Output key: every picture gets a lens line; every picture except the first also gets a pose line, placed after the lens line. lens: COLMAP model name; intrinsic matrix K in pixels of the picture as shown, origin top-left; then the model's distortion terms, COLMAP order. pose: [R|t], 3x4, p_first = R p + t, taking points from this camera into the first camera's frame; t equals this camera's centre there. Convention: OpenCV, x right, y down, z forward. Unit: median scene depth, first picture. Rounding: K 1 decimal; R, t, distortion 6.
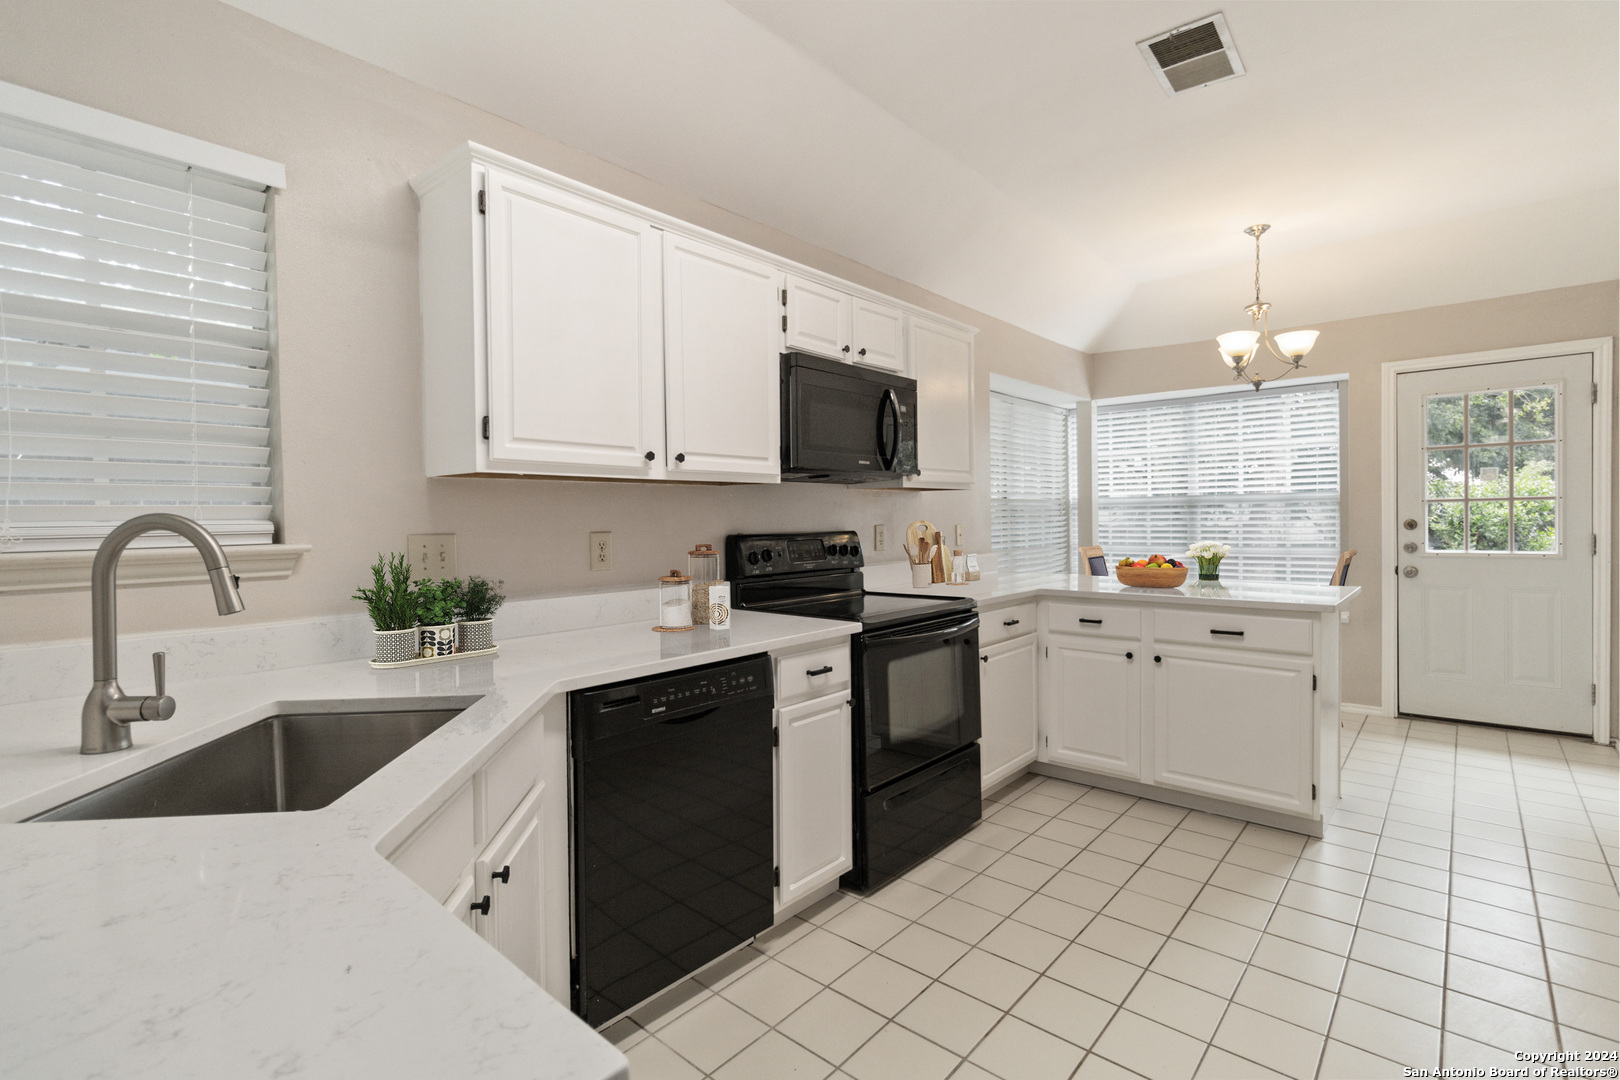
lens RADIAL K [[739.9, 0, 810.0], [0, 739.9, 540.0], [0, 0, 1]] dist [0.002007, 0.000253]
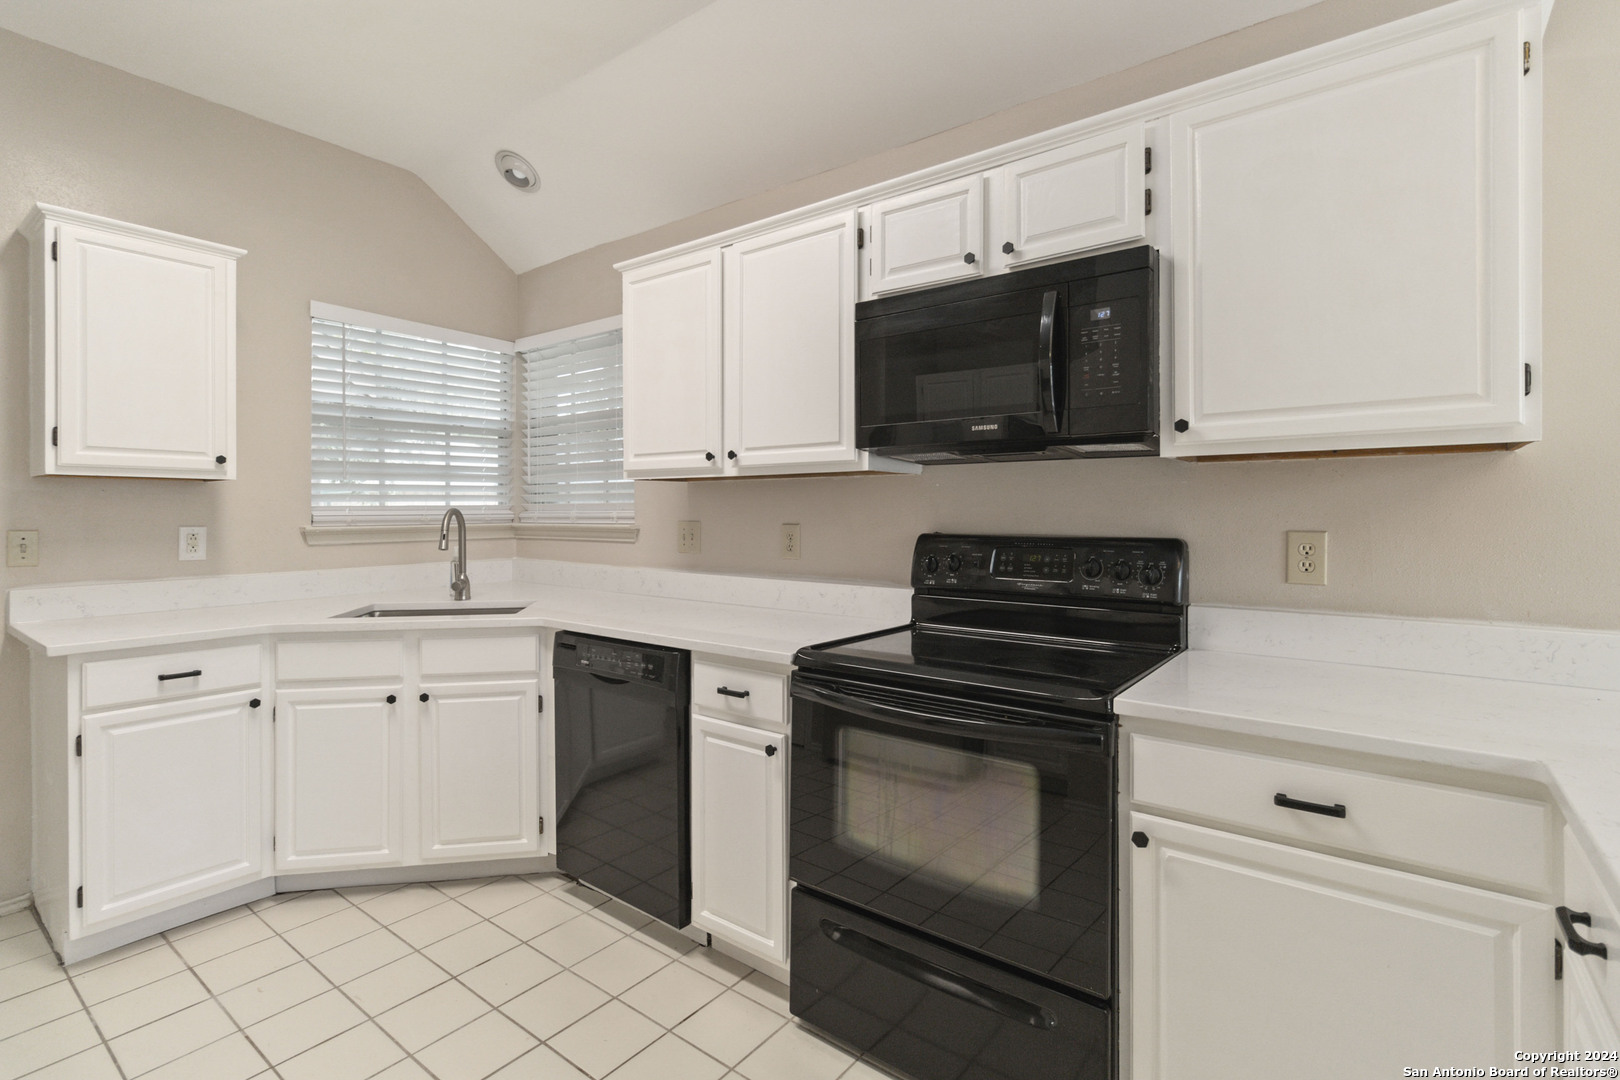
lens RADIAL K [[774.9, 0, 803.7], [0, 774.9, 512.9], [0, 0, 1]] dist [-0.001768, 0.000019]
pose [[0.056598, 0.016076, -0.998268, 0.814392], [-0.028470, 0.999490, 0.014481, -0.041797], [0.997991, 0.027601, 0.057027, 0.913081]]
